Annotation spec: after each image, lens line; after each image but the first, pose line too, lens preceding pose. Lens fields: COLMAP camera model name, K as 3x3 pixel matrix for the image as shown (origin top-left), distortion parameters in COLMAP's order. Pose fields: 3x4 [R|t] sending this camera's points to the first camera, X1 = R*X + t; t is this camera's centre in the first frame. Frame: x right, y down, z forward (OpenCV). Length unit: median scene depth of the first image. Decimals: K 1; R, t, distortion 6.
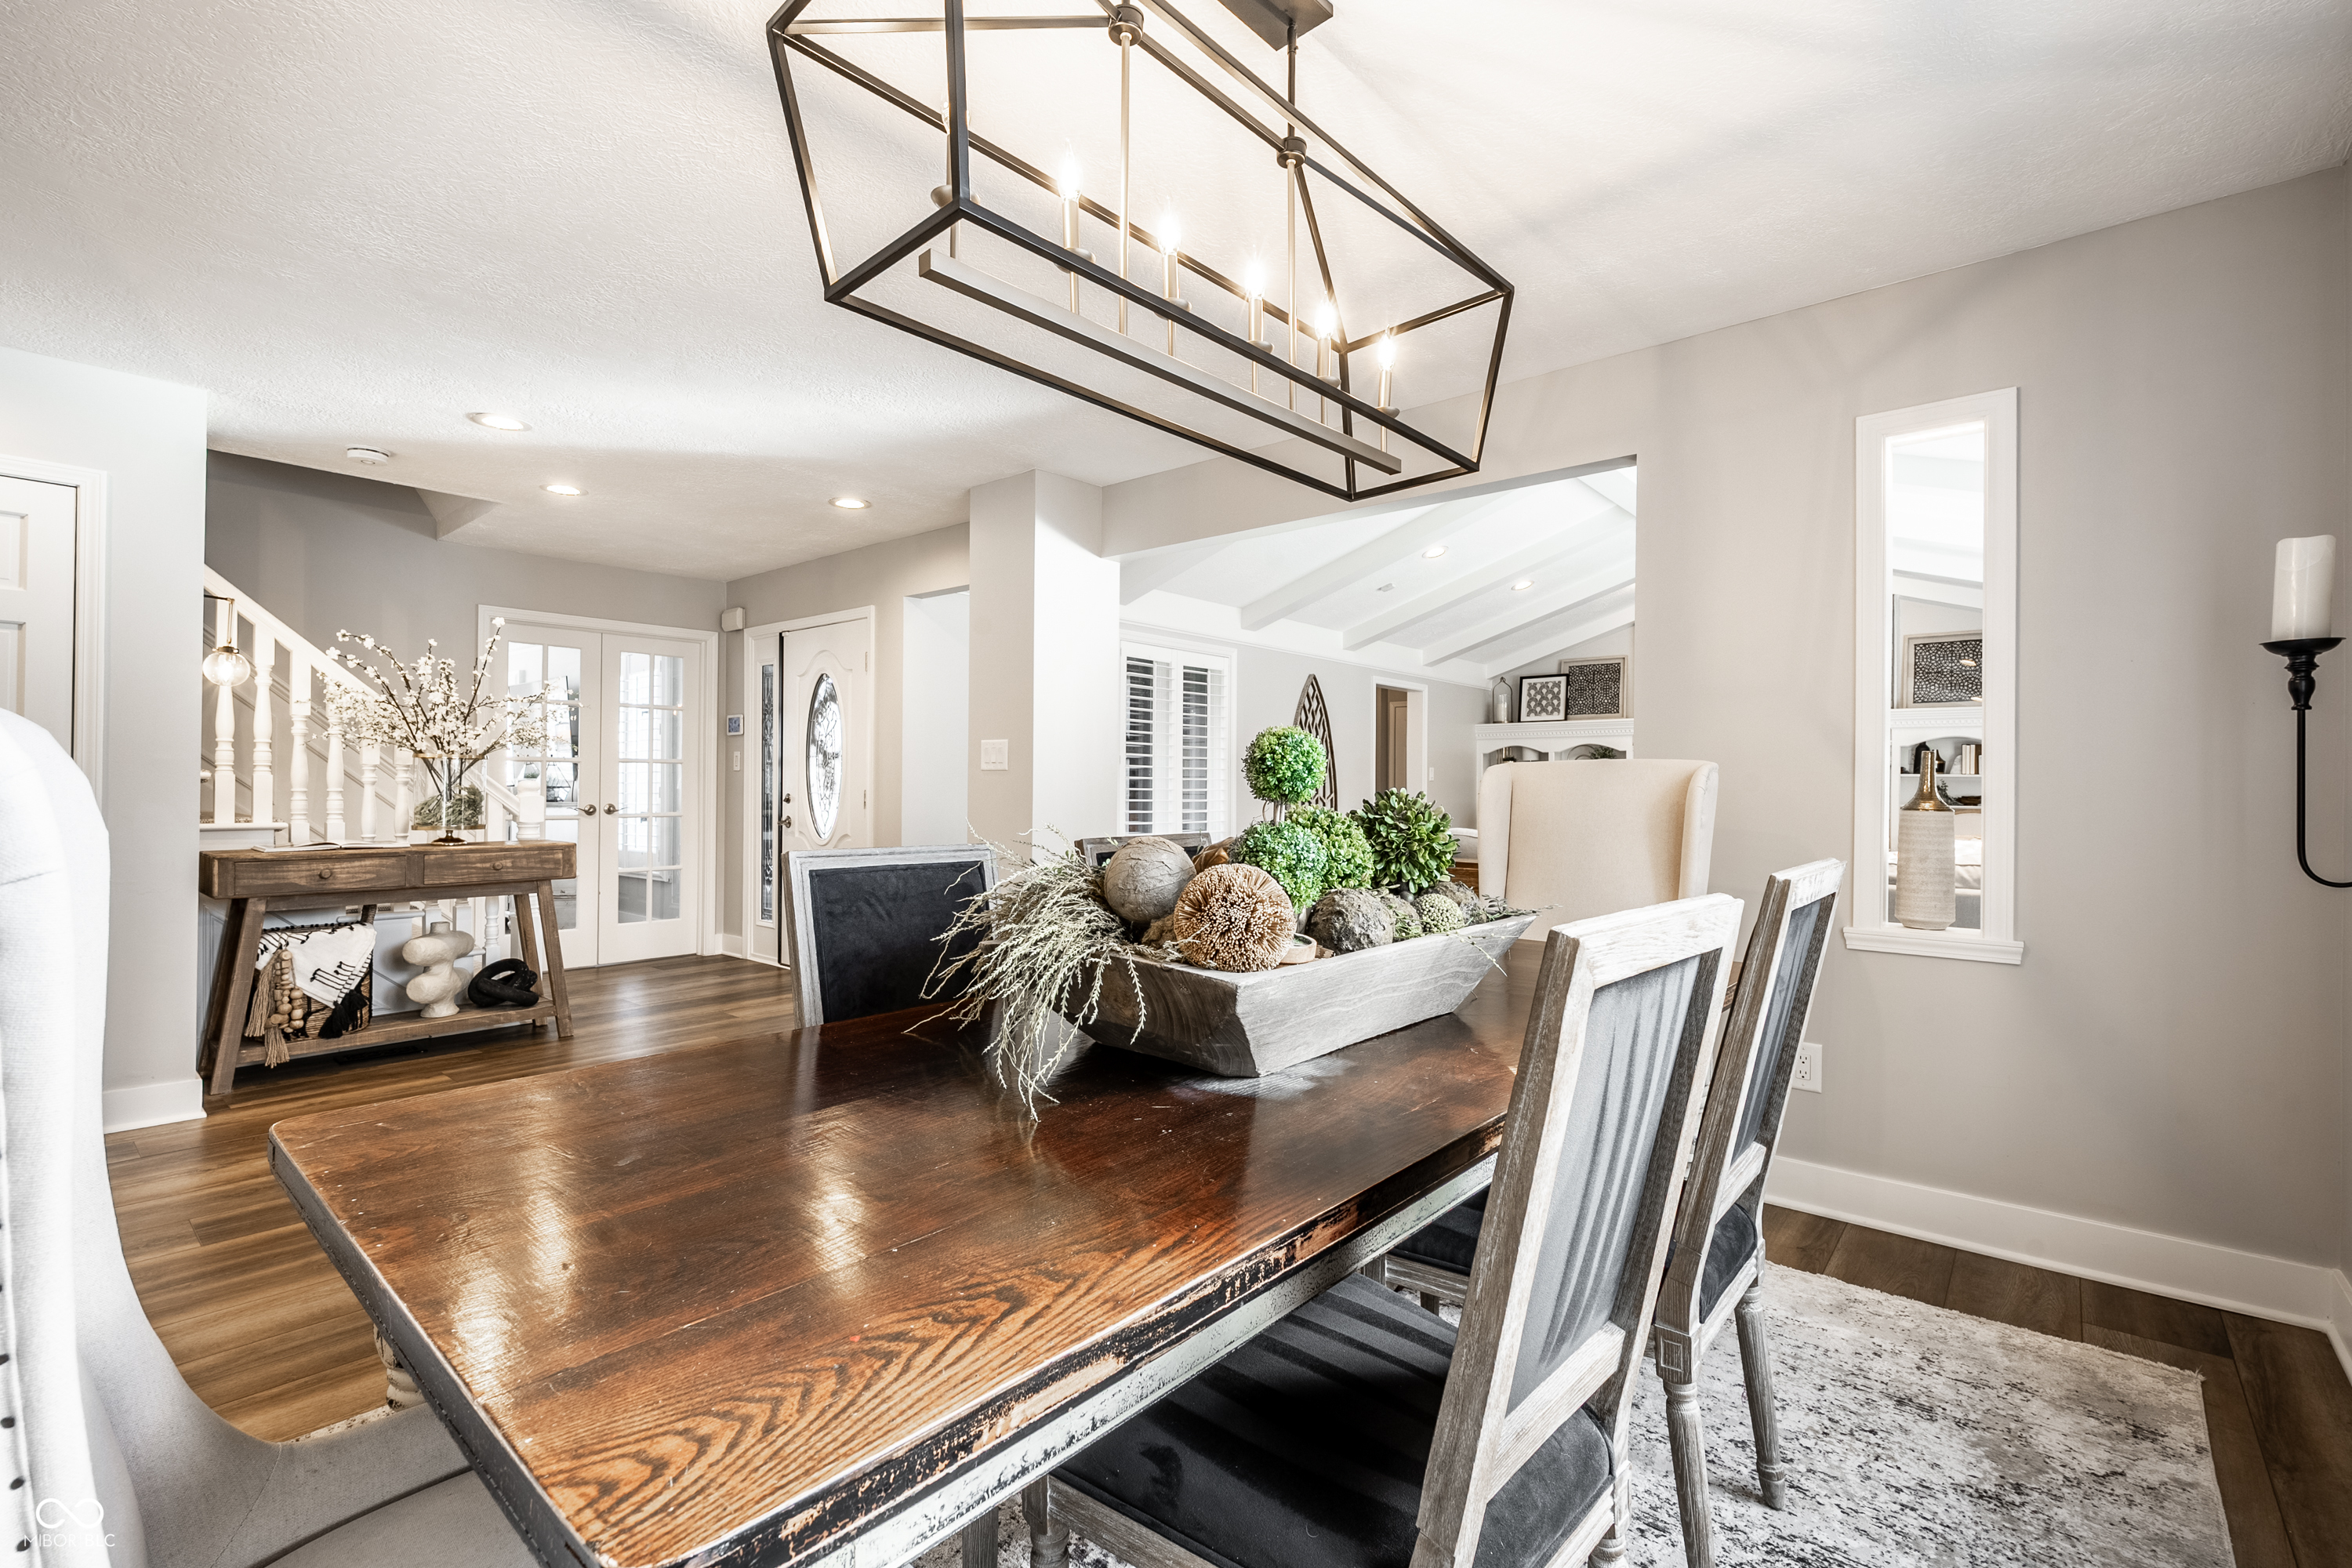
lens RADIAL K [[1058.2, 0, 1176.0], [0, 1058.2, 784.0], [0, 0, 1]] dist [-0.004047, 0.000370]
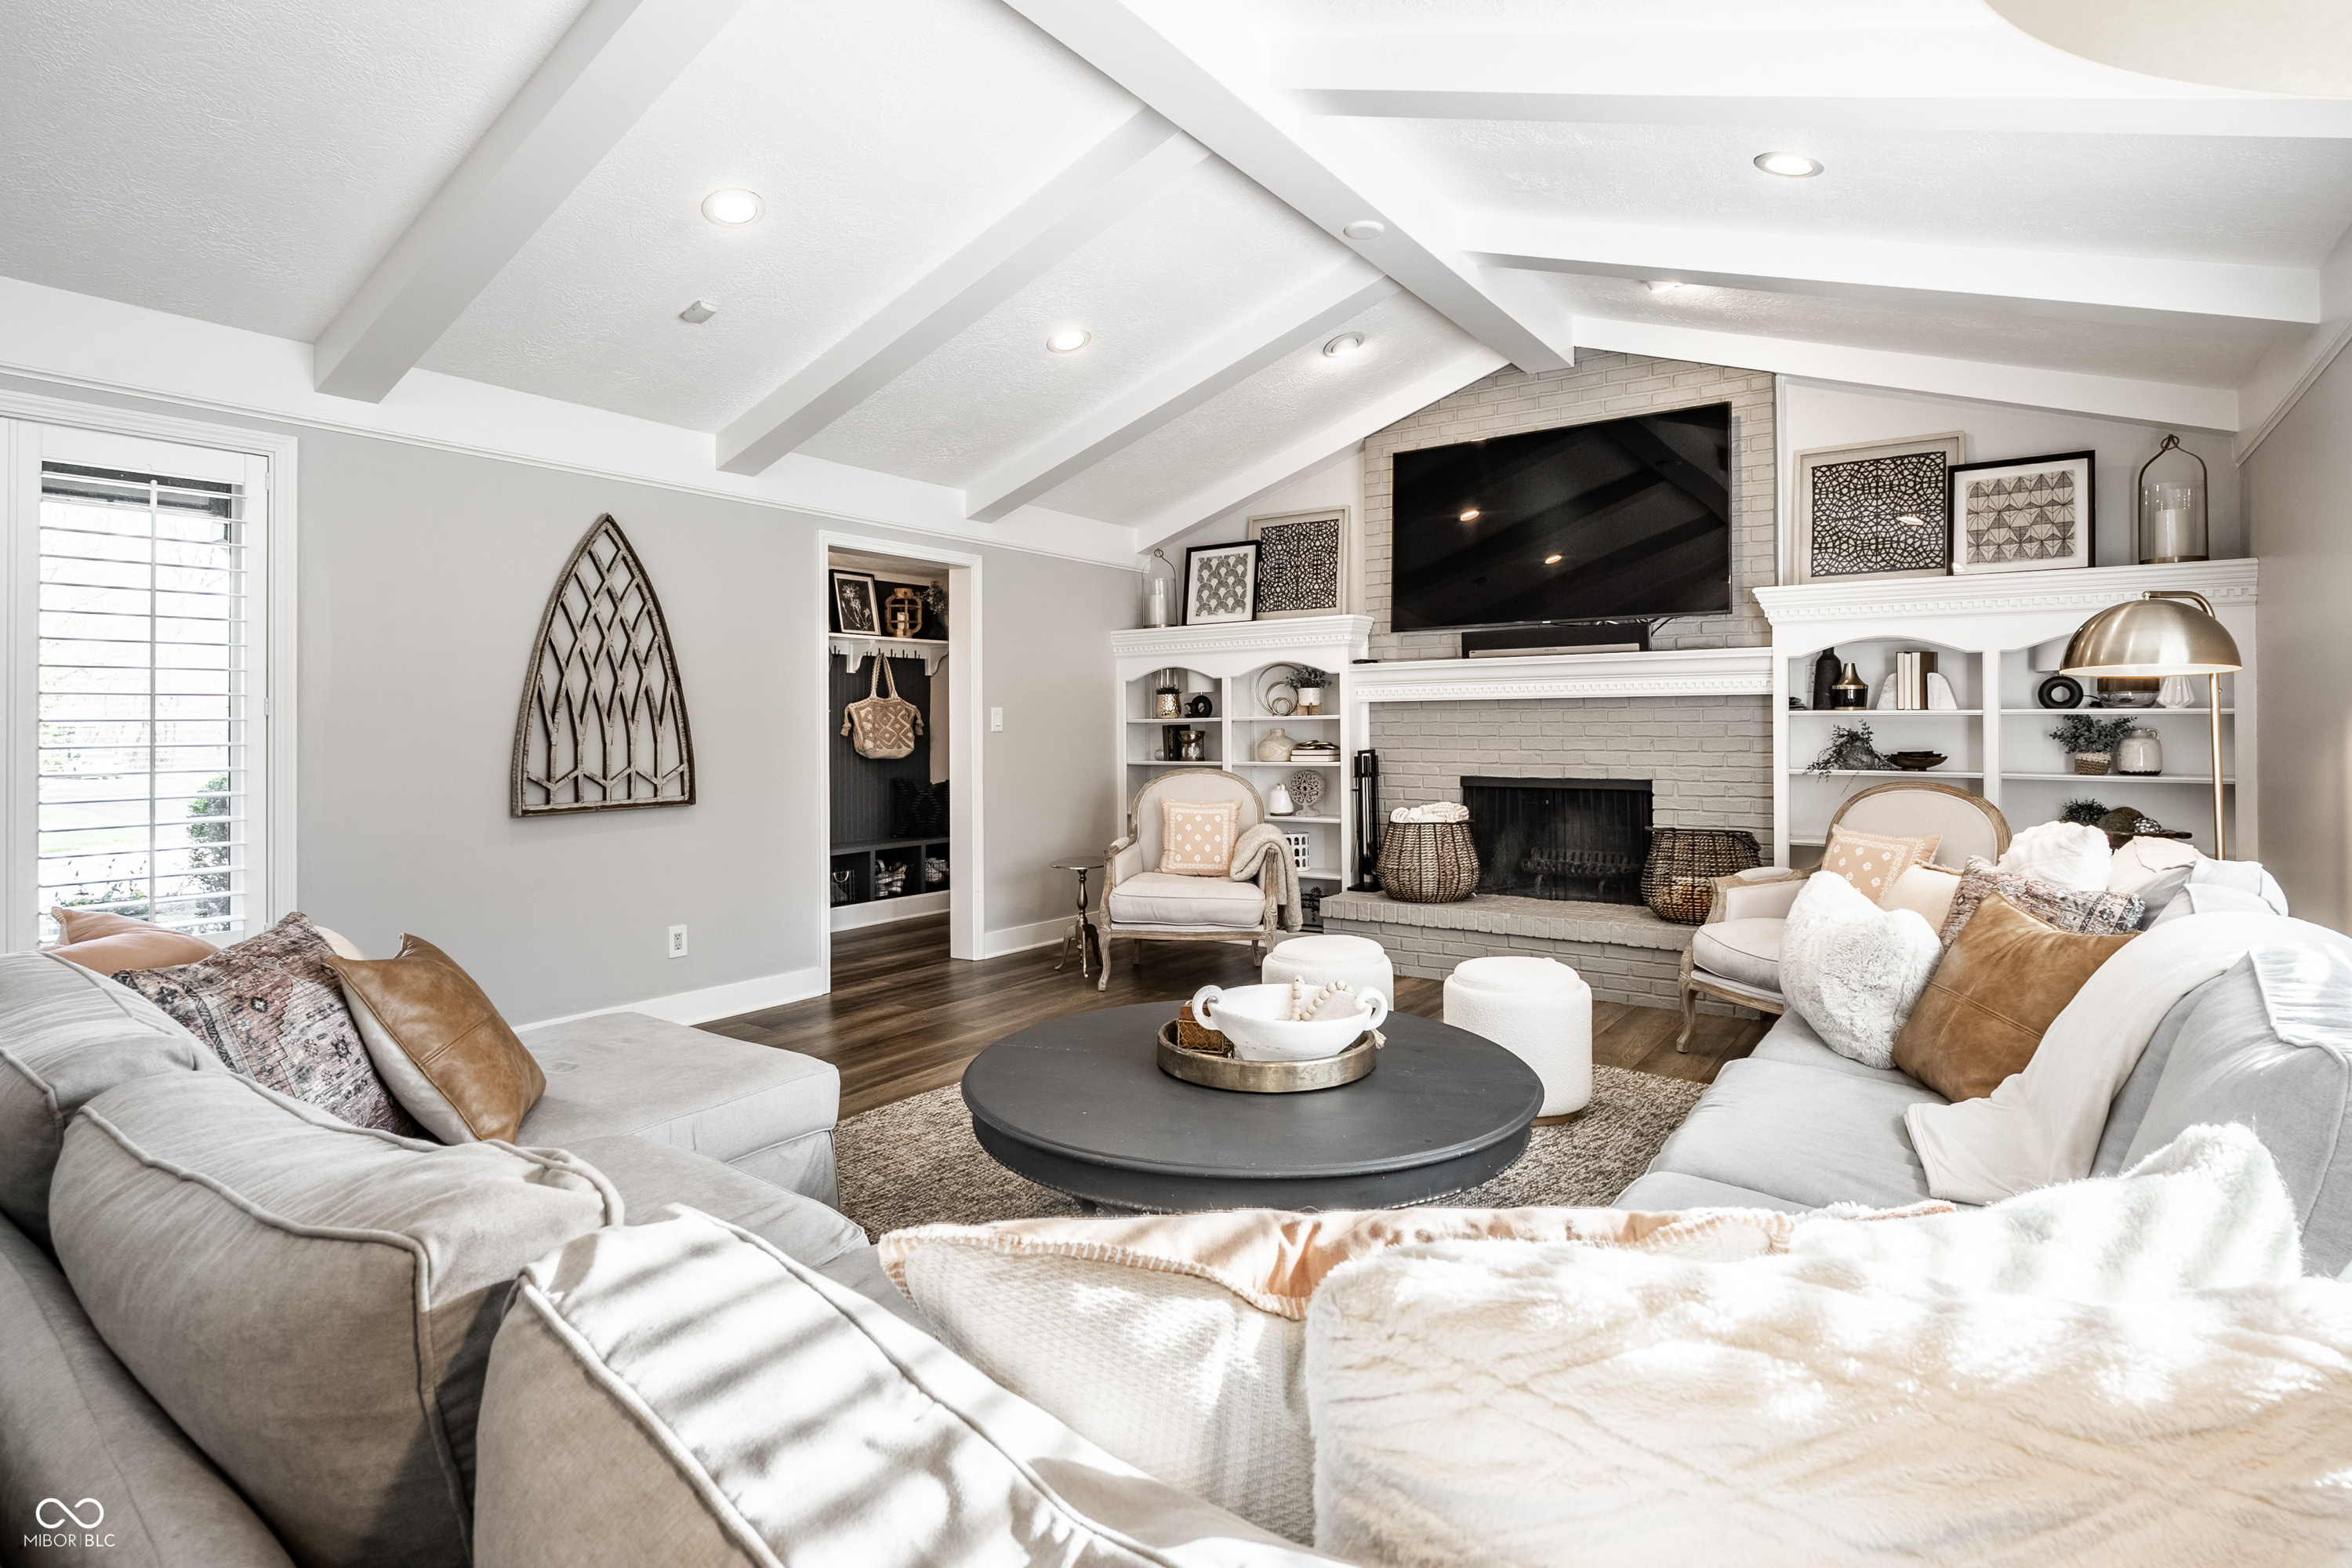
lens RADIAL K [[1185.9, 0, 1184.6], [0, 1185.9, 722.9], [0, 0, 1]] dist [-0.018366, 0.000182]
pose [[0.994869, -0.012976, 0.100334, 0.271175], [0.012859, 0.999916, 0.001806, -0.006738], [-0.100349, -0.000507, 0.994952, 0.369182]]
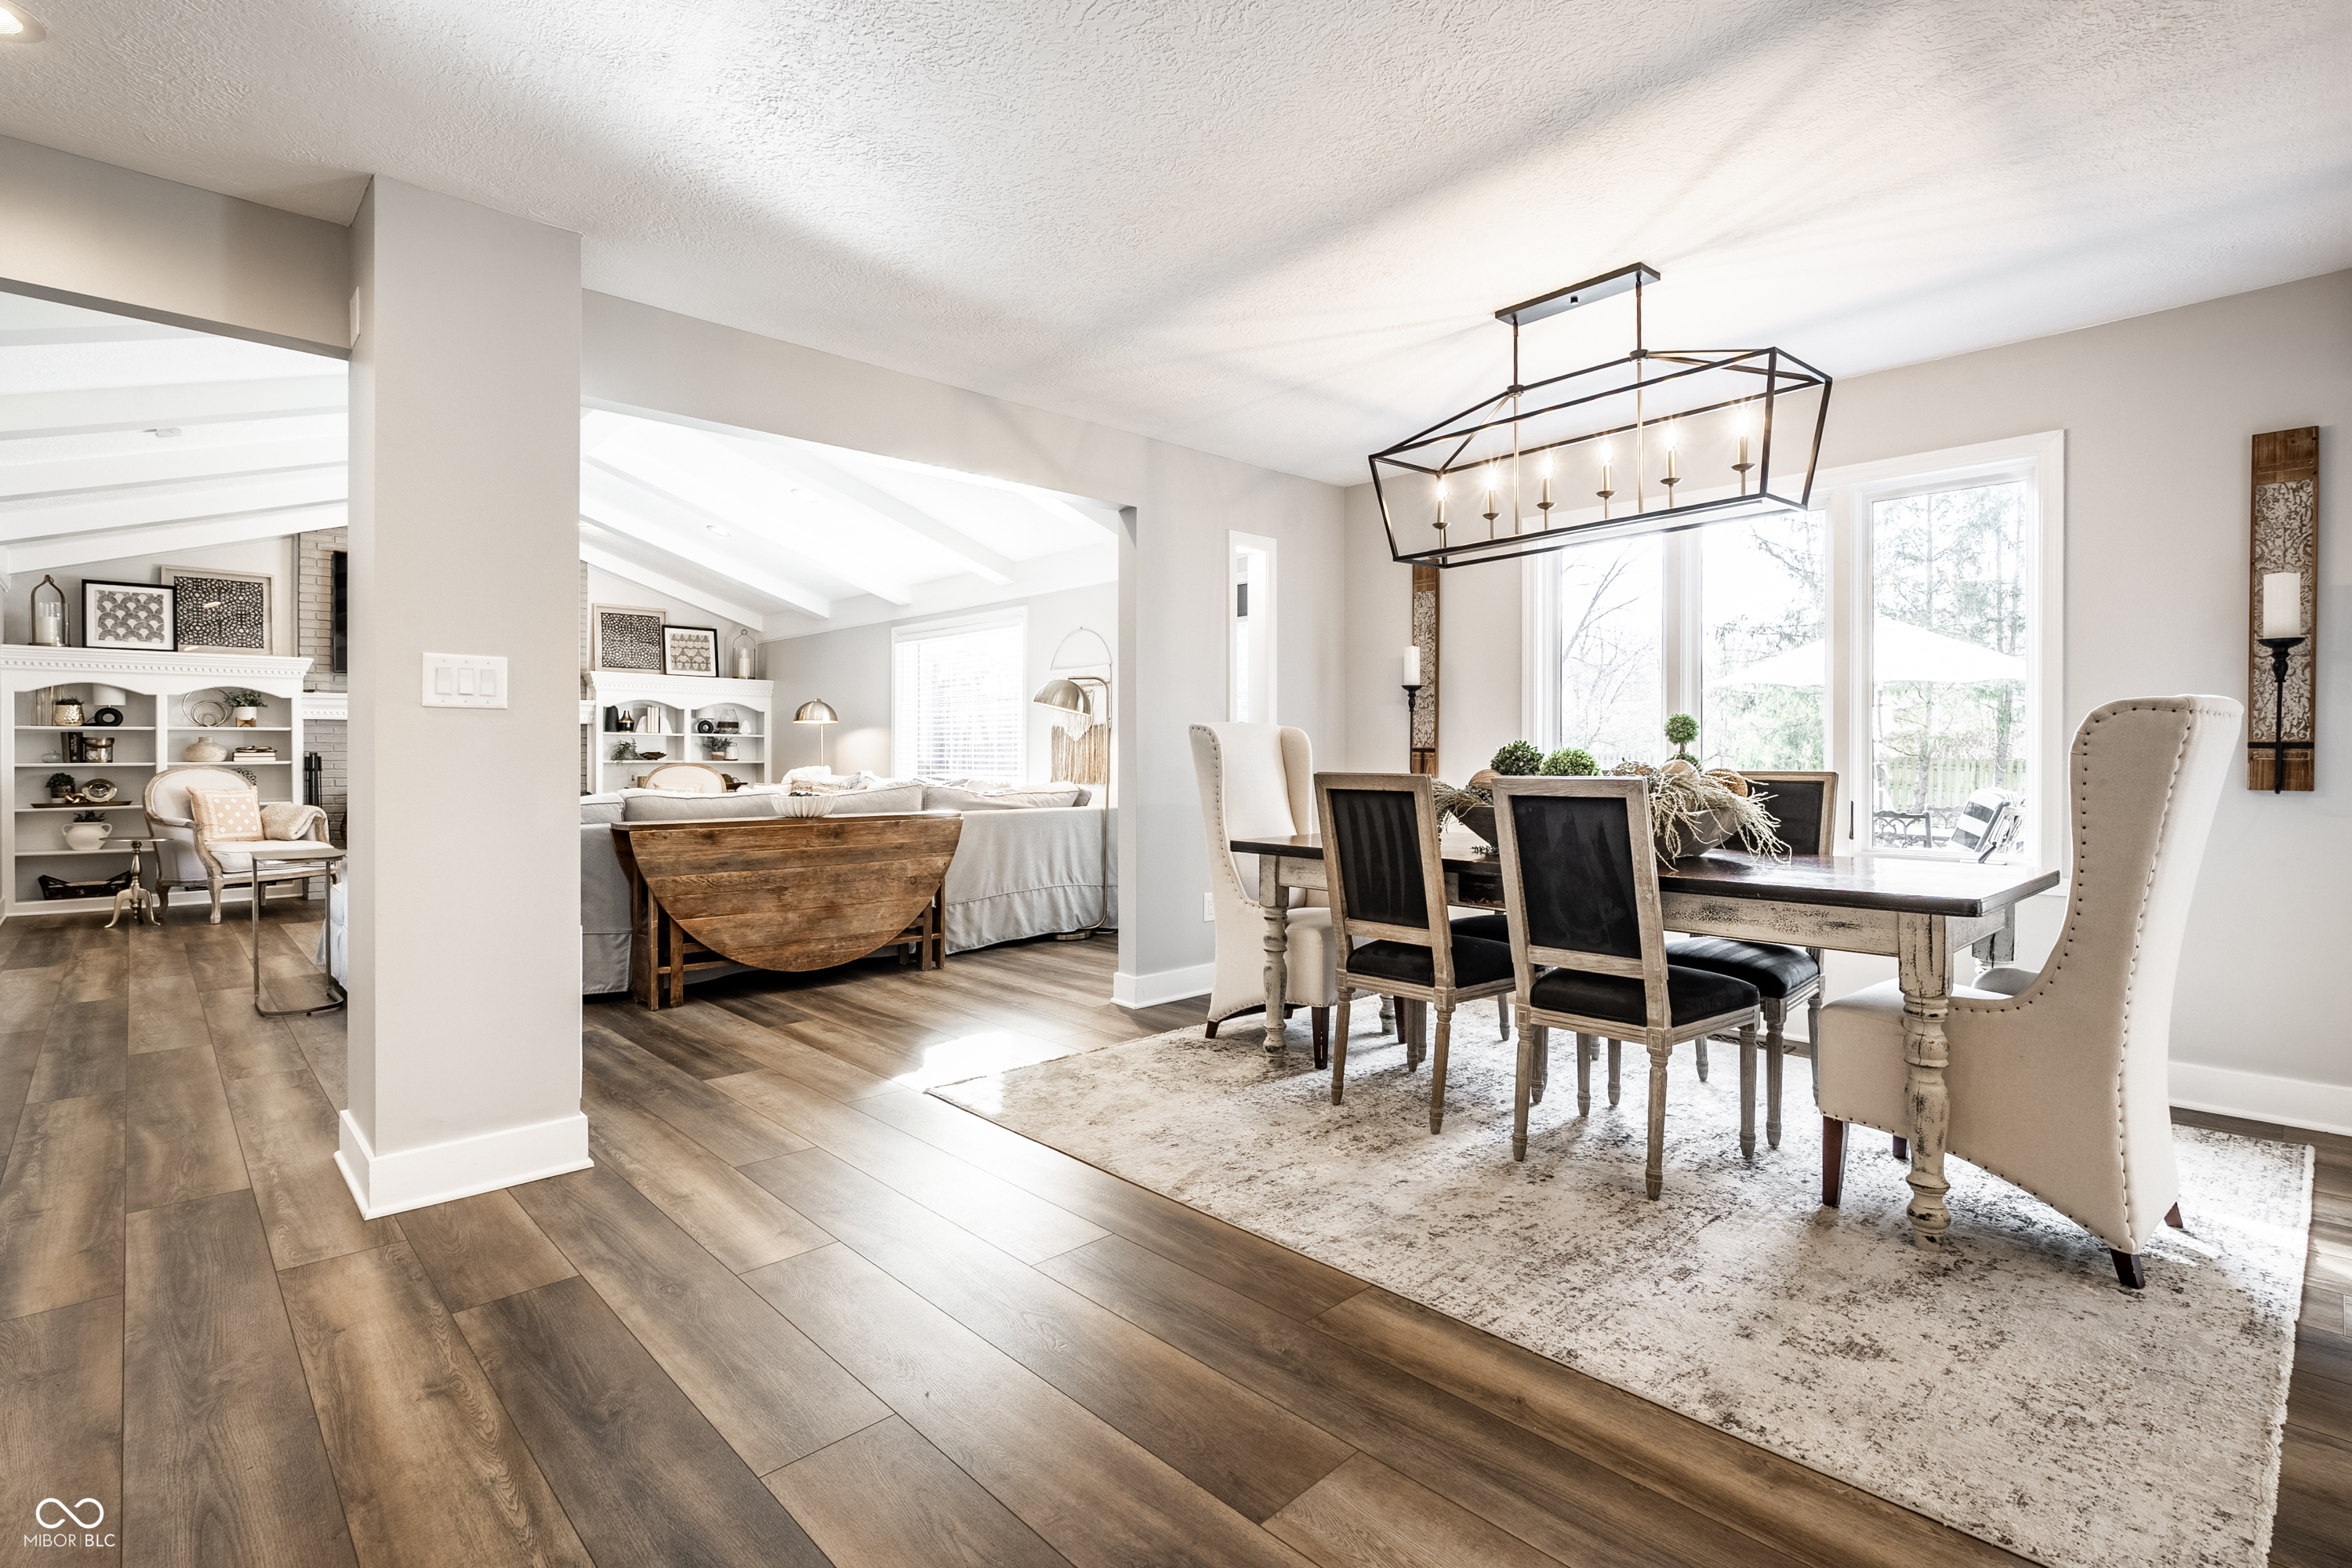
lens RADIAL K [[1106.0, 0, 1175.7], [0, 1106.0, 758.2], [0, 0, 1]] dist [-0.002047, 0.000187]
pose [[0.100676, -0.010355, 0.994865, -0.321088], [-0.002847, 0.999939, 0.010696, 0.003045], [-0.994915, -0.003909, 0.100641, 0.248782]]
